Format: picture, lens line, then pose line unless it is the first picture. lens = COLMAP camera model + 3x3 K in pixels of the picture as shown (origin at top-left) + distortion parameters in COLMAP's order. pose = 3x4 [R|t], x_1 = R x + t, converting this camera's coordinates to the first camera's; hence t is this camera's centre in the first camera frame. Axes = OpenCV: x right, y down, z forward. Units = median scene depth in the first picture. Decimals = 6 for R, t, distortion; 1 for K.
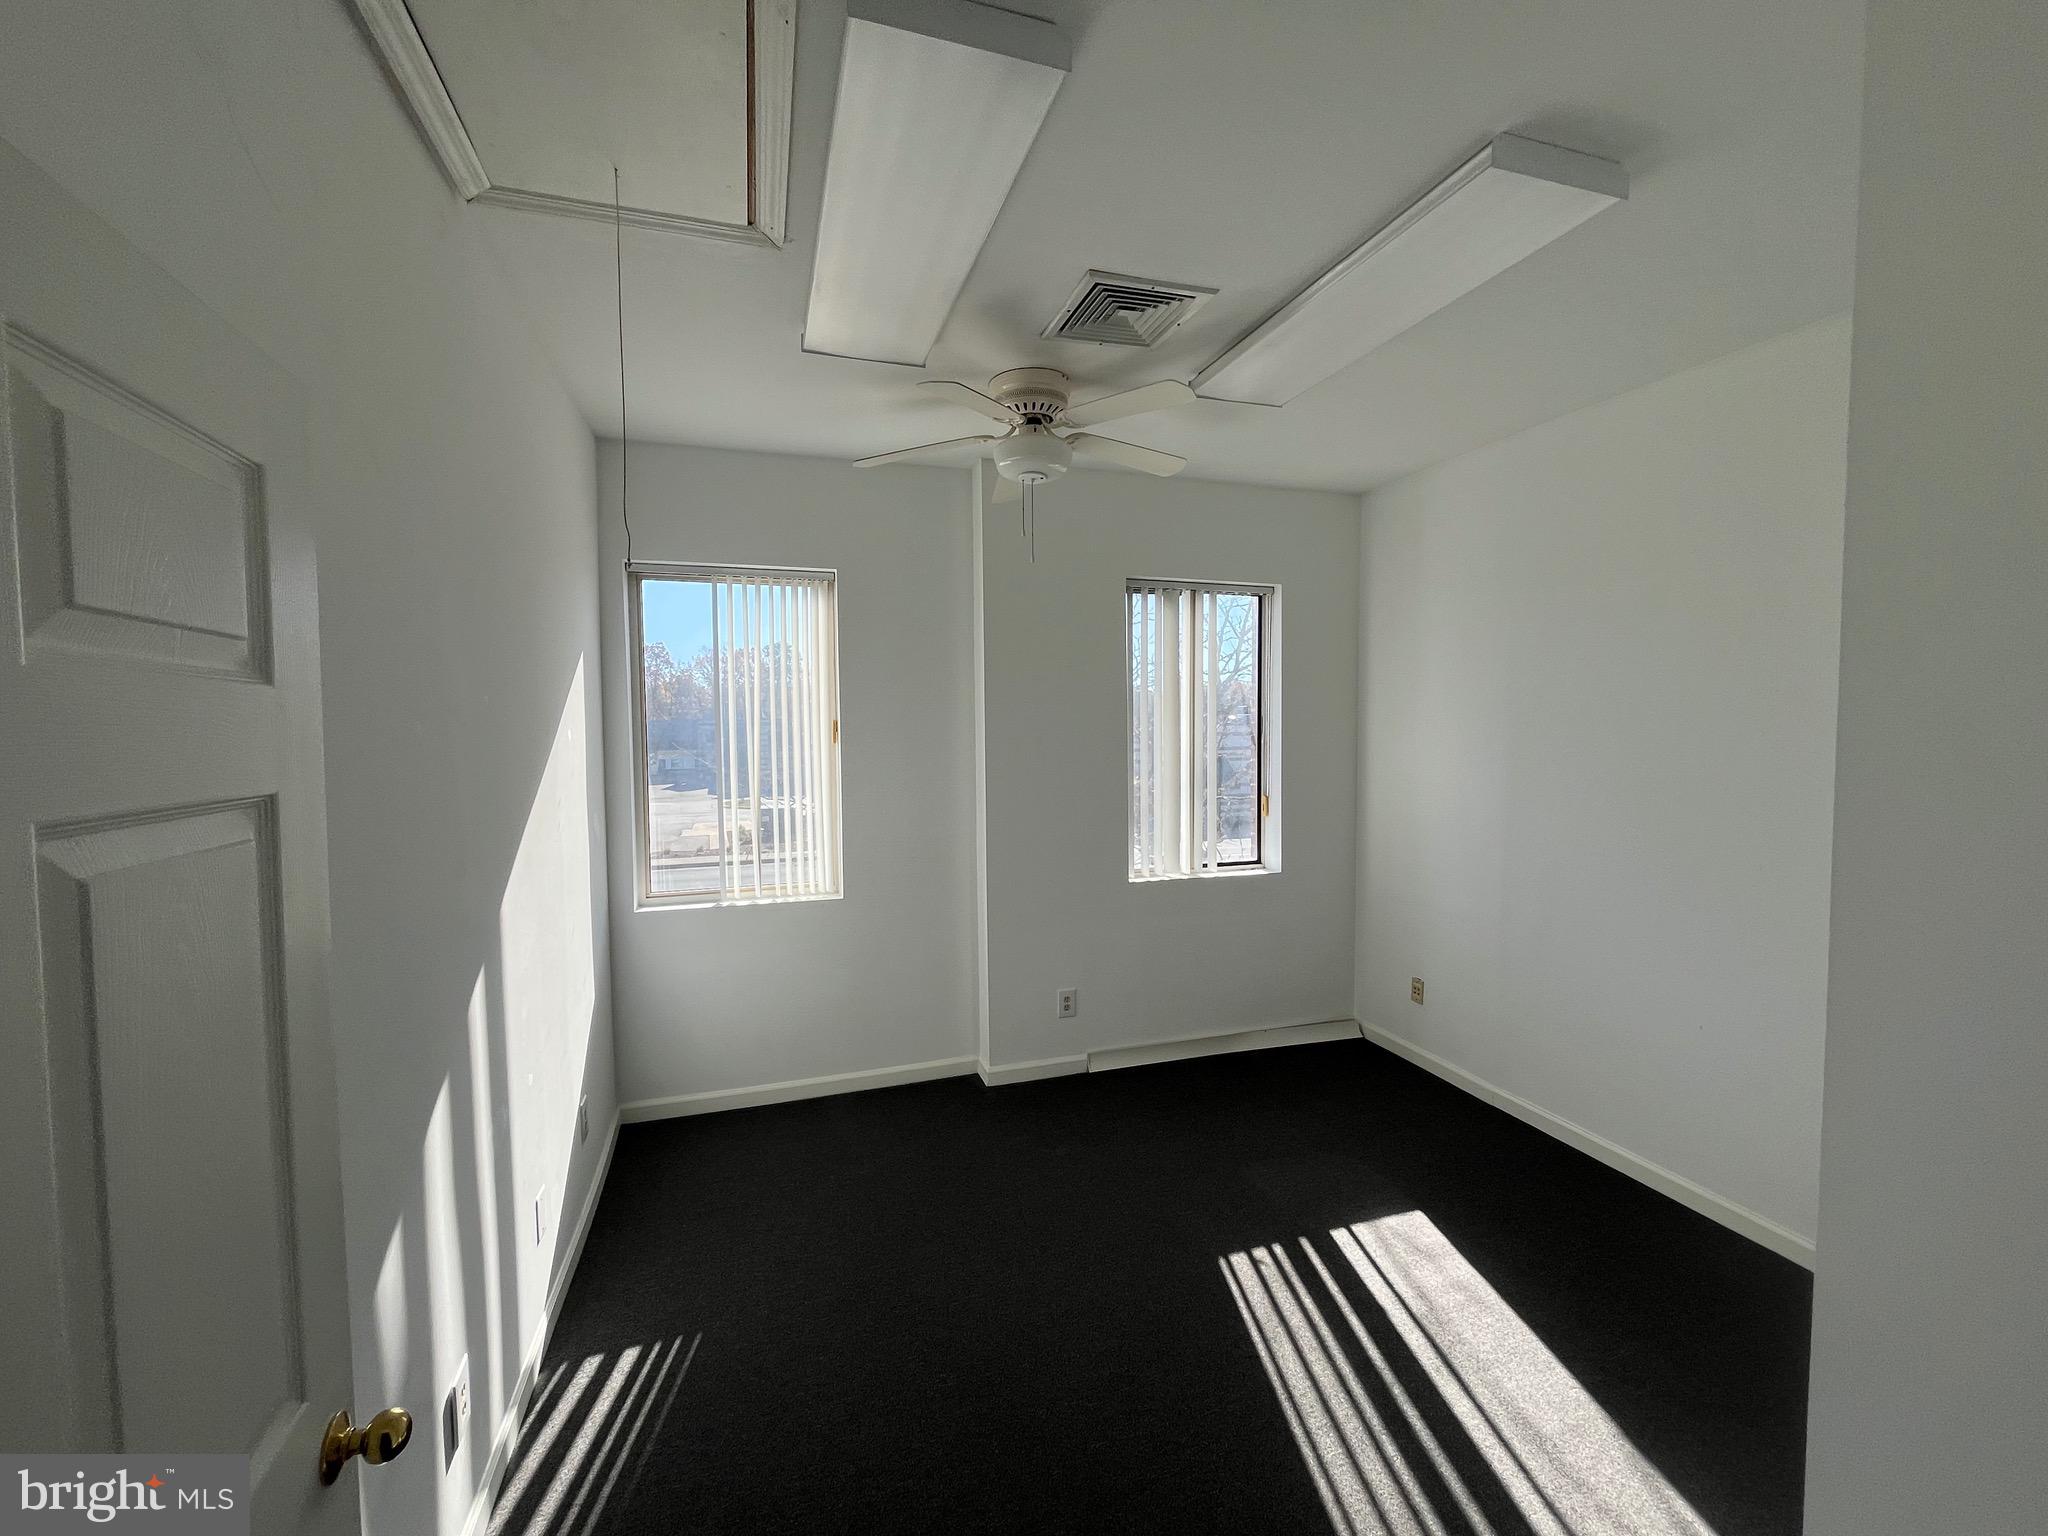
lens RADIAL K [[833.8, 0, 1024.0], [0, 833.8, 768.0], [0, 0, 1]] dist [0.022204, -0.015324]
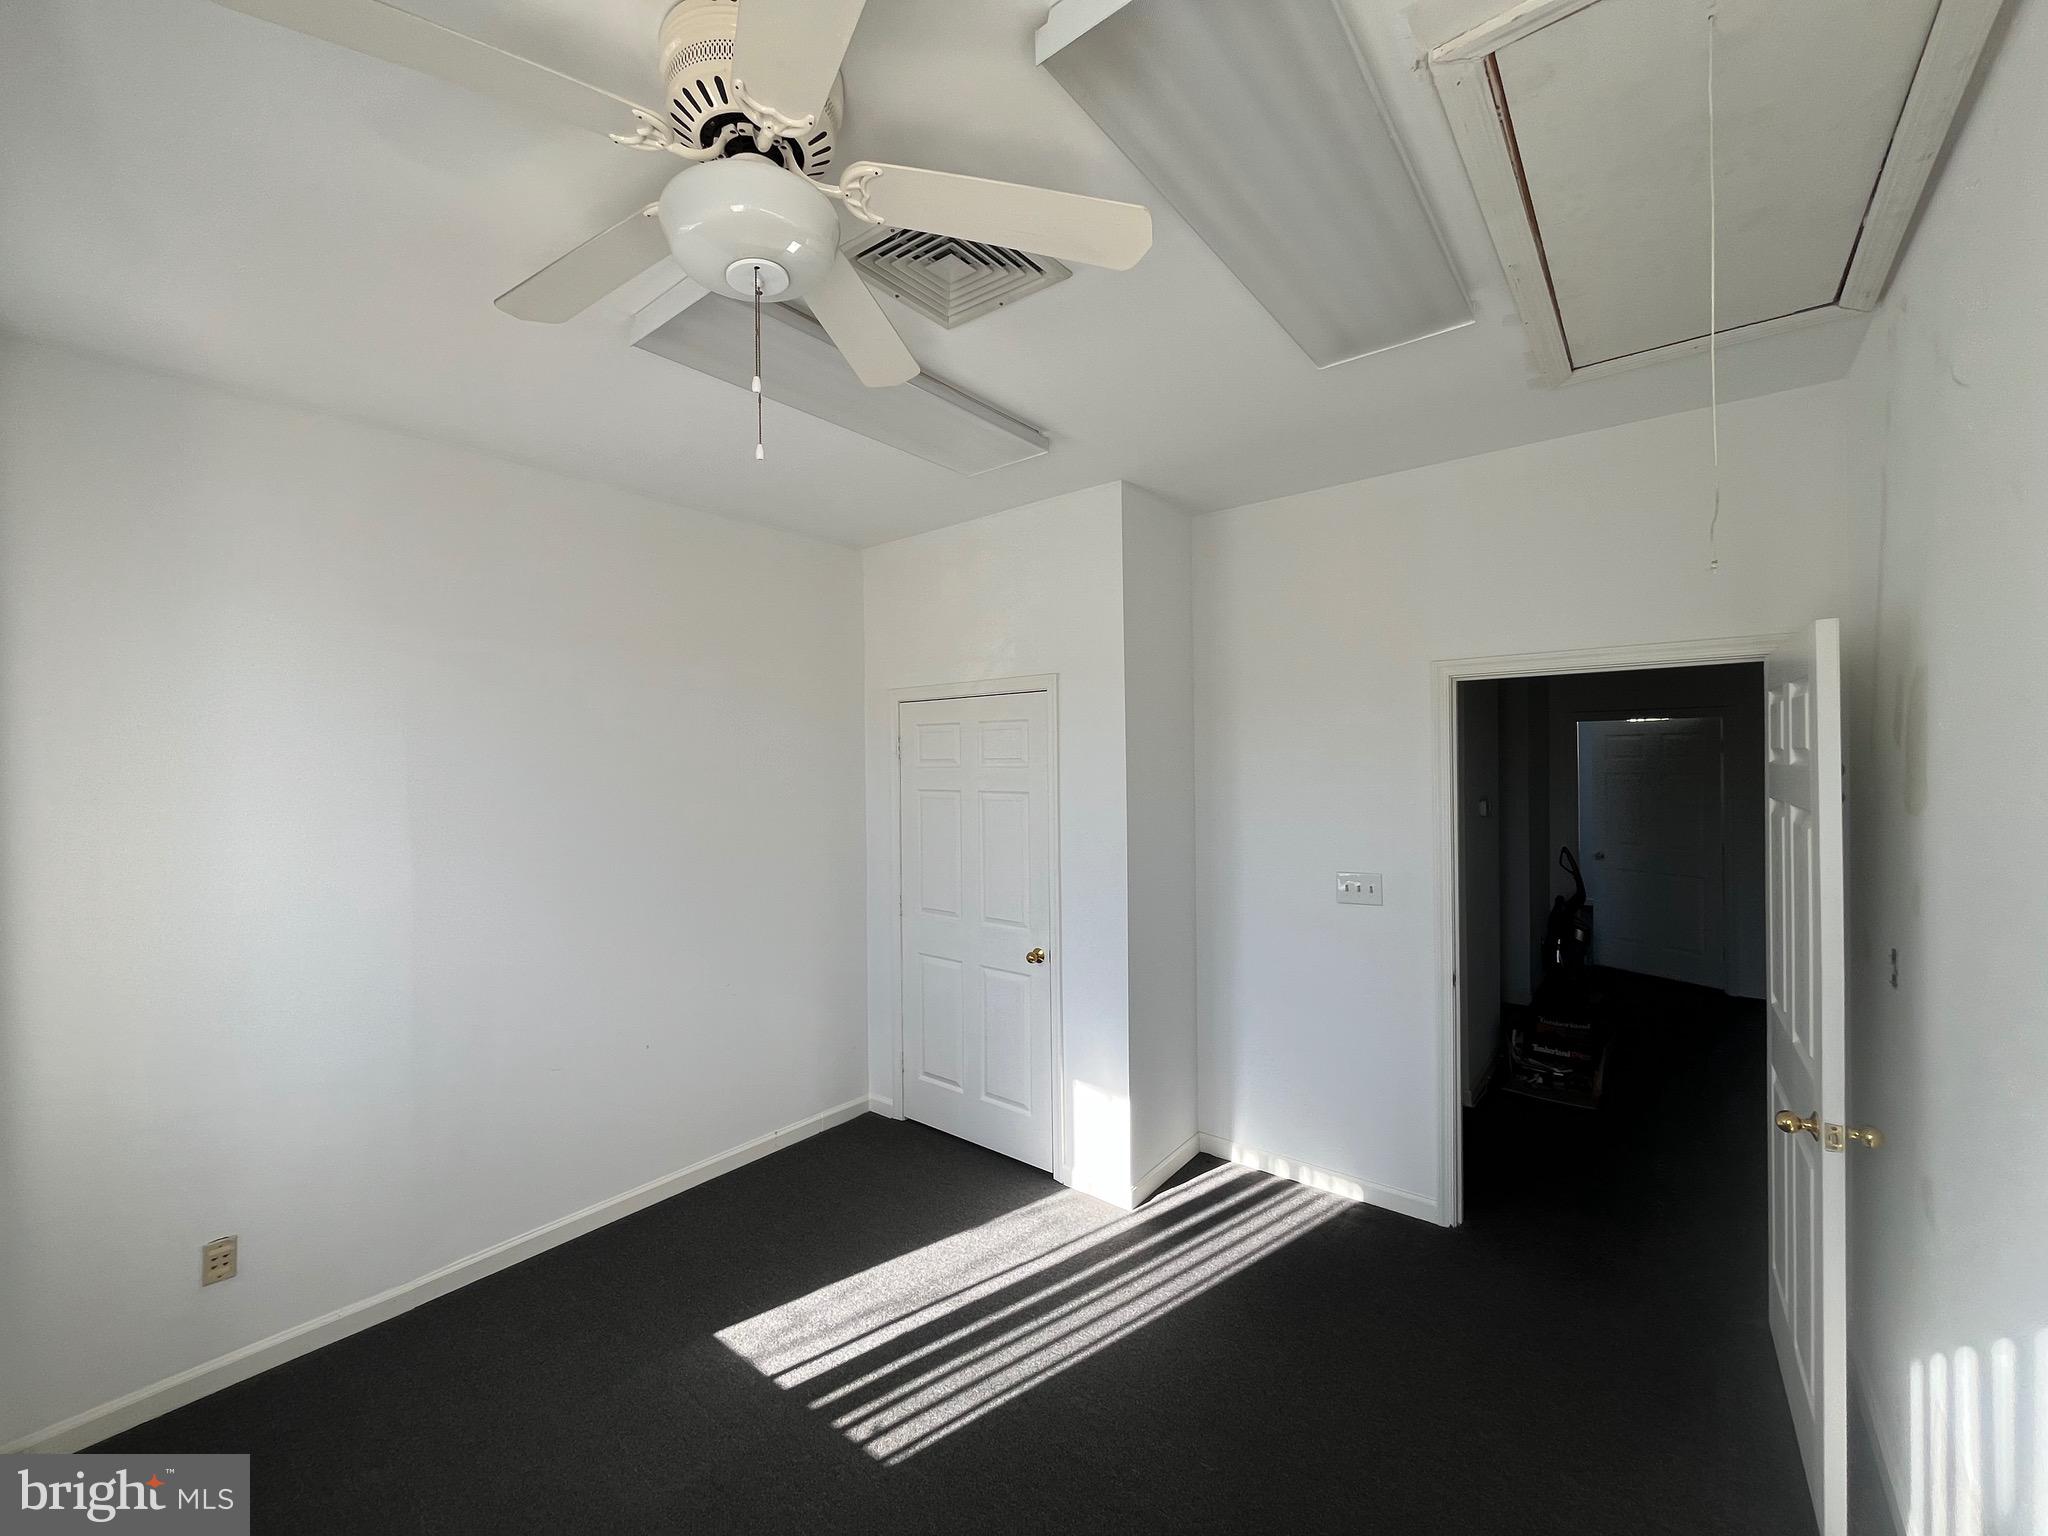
lens RADIAL K [[833.8, 0, 1024.0], [0, 833.8, 768.0], [0, 0, 1]] dist [0.022204, -0.015324]
pose [[-0.547844, 0.004959, 0.836566, -0.496934], [0.072128, 0.996539, 0.041328, -0.091285], [-0.833465, 0.082982, -0.546306, 1.262677]]
